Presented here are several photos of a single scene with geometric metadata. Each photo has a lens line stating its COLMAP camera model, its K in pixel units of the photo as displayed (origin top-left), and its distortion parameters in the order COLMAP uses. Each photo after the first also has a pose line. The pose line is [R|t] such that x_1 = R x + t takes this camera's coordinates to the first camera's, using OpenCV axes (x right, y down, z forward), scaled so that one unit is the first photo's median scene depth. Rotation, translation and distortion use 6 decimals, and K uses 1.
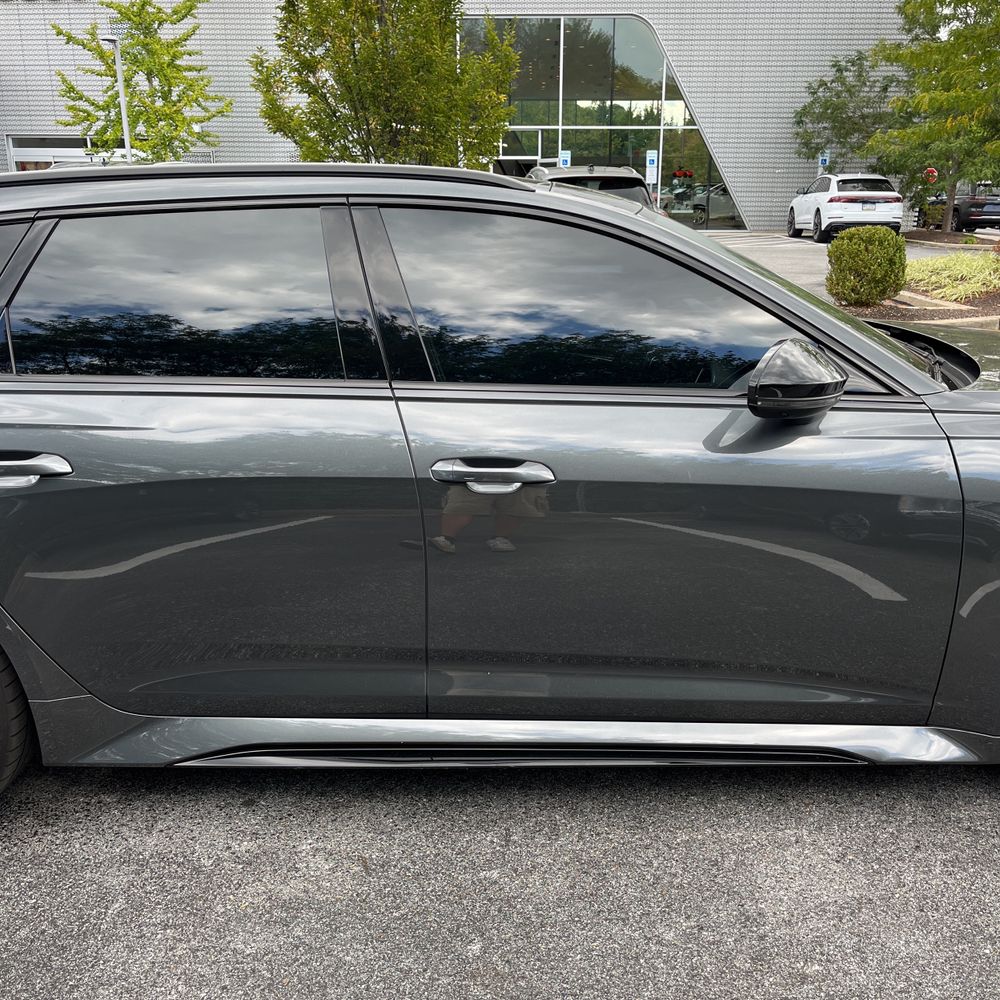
lens RADIAL K [[1031.8, 0, 500.0], [0, 1031.8, 500.0], [0, 0, 1]] dist [0.013810, 0.021880]
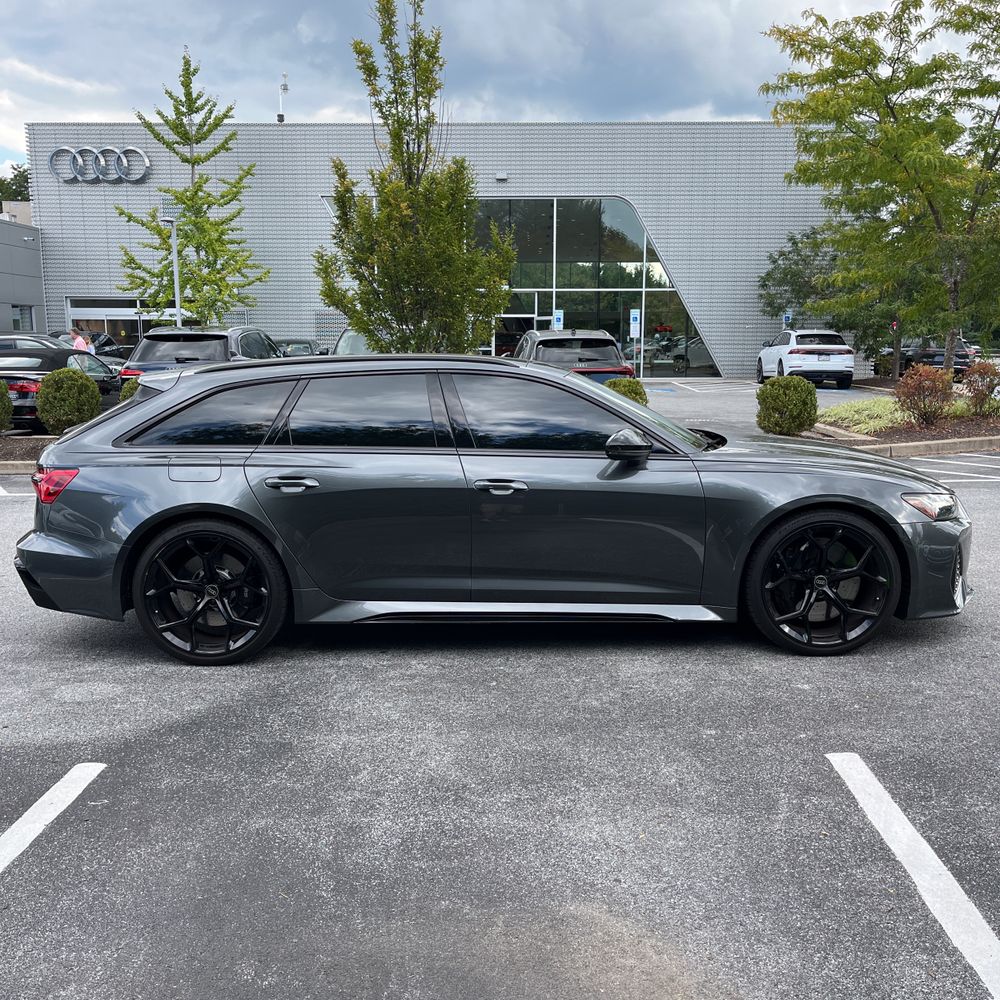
lens RADIAL K [[1052.1, 0, 500.0], [0, 1052.1, 500.0], [0, 0, 1]] dist [0.041479, -0.052179]
pose [[0.999999, -0.000920, -0.000905, -0.000675], [0.000786, 0.990383, -0.138349, 0.032119], [0.001023, 0.138348, 0.990383, -0.128413]]
